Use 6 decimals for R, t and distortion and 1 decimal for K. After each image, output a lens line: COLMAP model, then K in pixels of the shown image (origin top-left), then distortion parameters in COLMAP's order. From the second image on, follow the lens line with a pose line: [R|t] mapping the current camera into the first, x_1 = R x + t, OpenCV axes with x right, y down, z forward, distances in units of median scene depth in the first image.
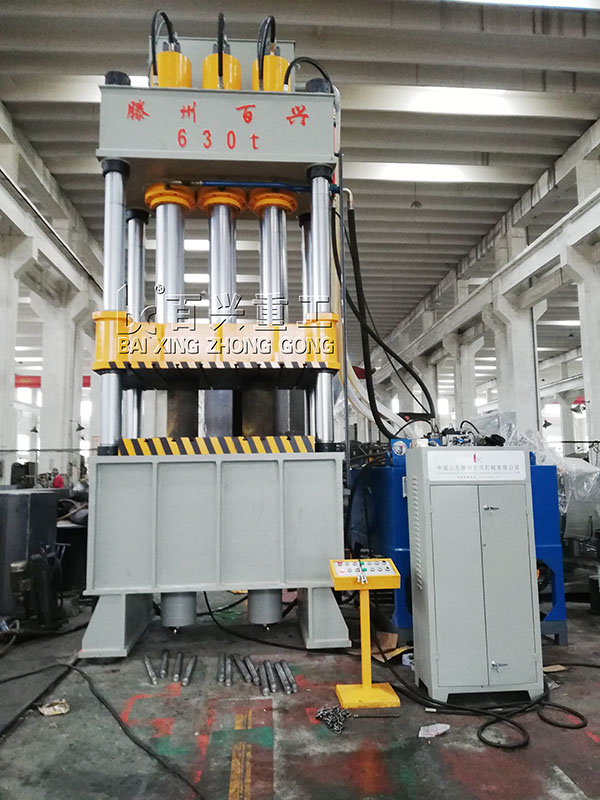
lens RADIAL K [[607.8, 0, 300.7], [0, 607.8, 402.6], [0, 0, 1]] dist [0.013649, -0.018032]
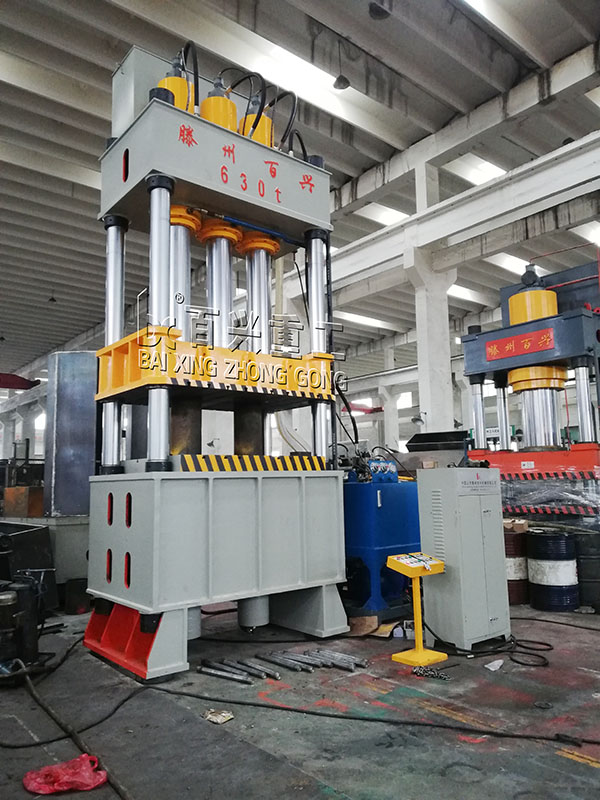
lens RADIAL K [[607.8, 0, 303.1], [0, 607.8, 400.4], [0, 0, 1]] dist [0.013649, -0.018032]
pose [[0.817004, 0.077204, 0.571441, -0.720760], [-0.058155, 0.996976, -0.051549, 0.009244], [-0.573692, 0.008884, 0.819023, 0.051671]]
